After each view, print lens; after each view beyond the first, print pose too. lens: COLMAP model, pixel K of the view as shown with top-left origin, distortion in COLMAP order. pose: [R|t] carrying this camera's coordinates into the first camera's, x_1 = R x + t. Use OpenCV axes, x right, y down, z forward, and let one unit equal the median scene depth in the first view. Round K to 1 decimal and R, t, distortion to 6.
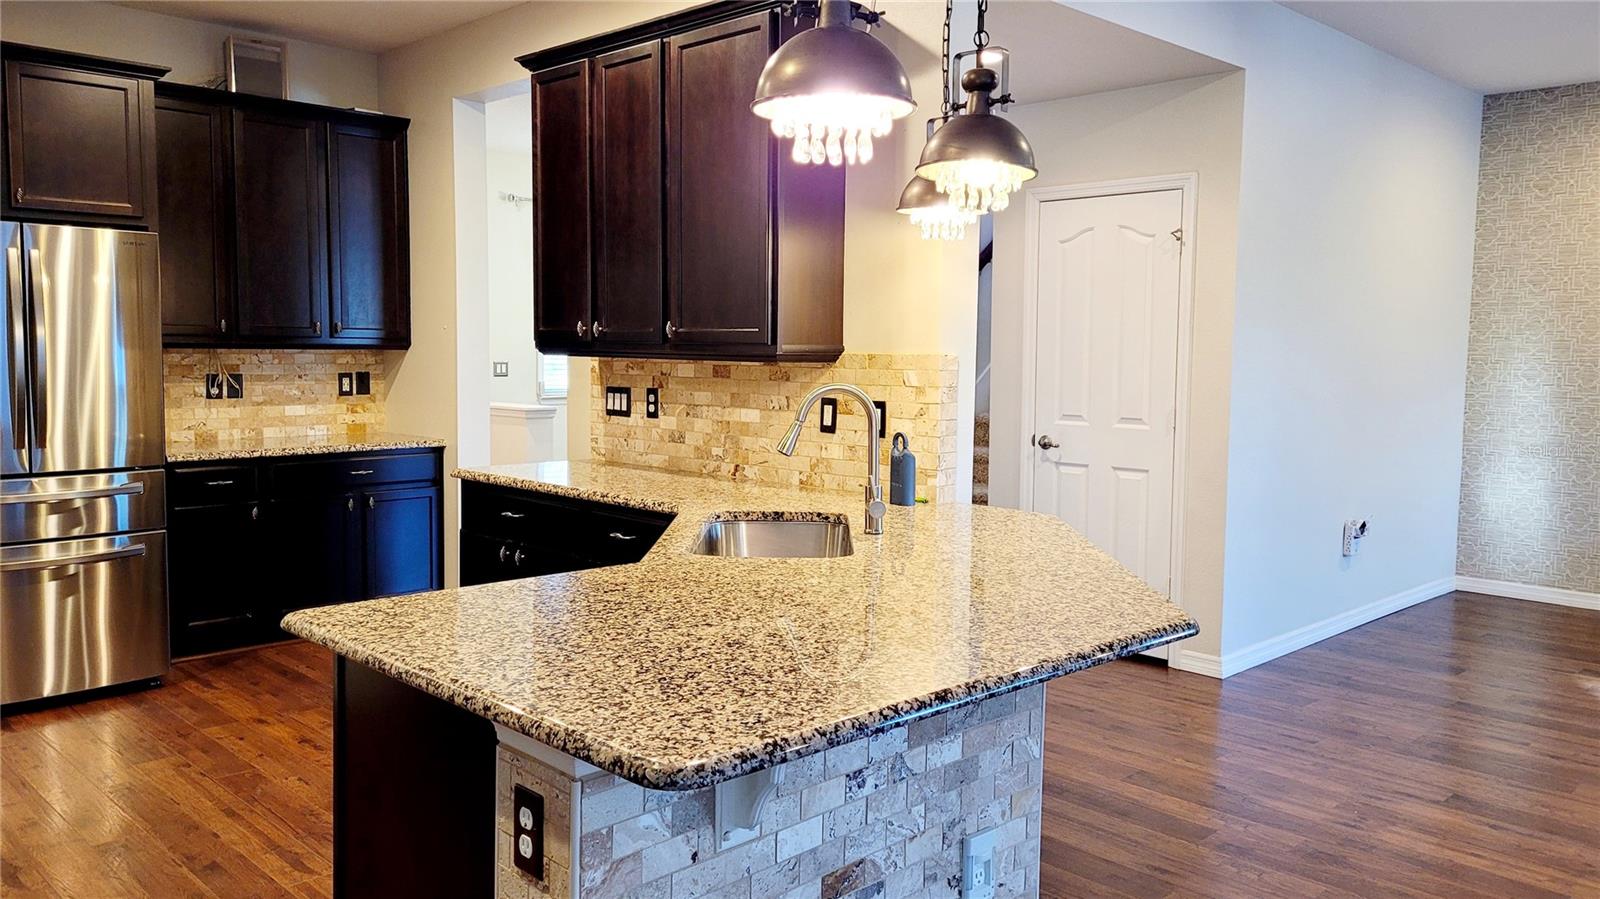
lens RADIAL K [[1201.5, 0, 794.7], [0, 1201.5, 439.4], [0, 0, 1]] dist [0.057151, -0.047604]
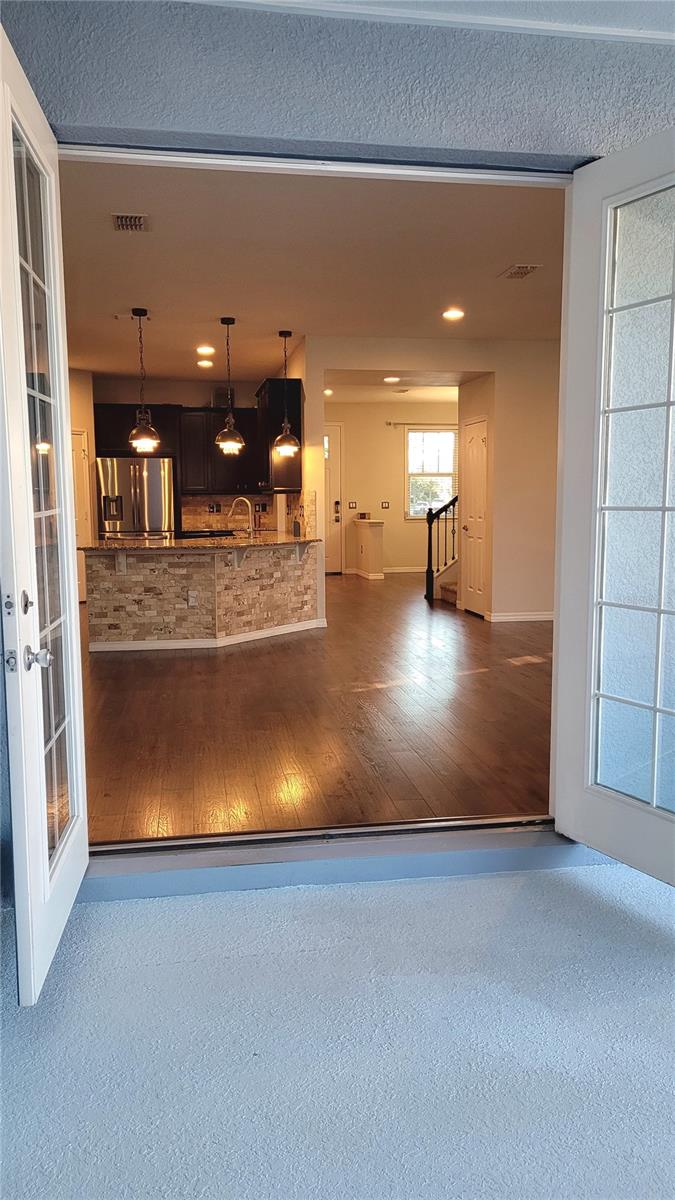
lens RADIAL K [[901.1, 0, 335.6], [0, 901.1, 618.0], [0, 0, 1]] dist [0.057151, -0.047604]
pose [[0.821290, 0.058506, -0.567502, 0.998422], [-0.029141, 0.997731, 0.060688, 0.077650], [0.569766, -0.033305, 0.821132, -0.598981]]
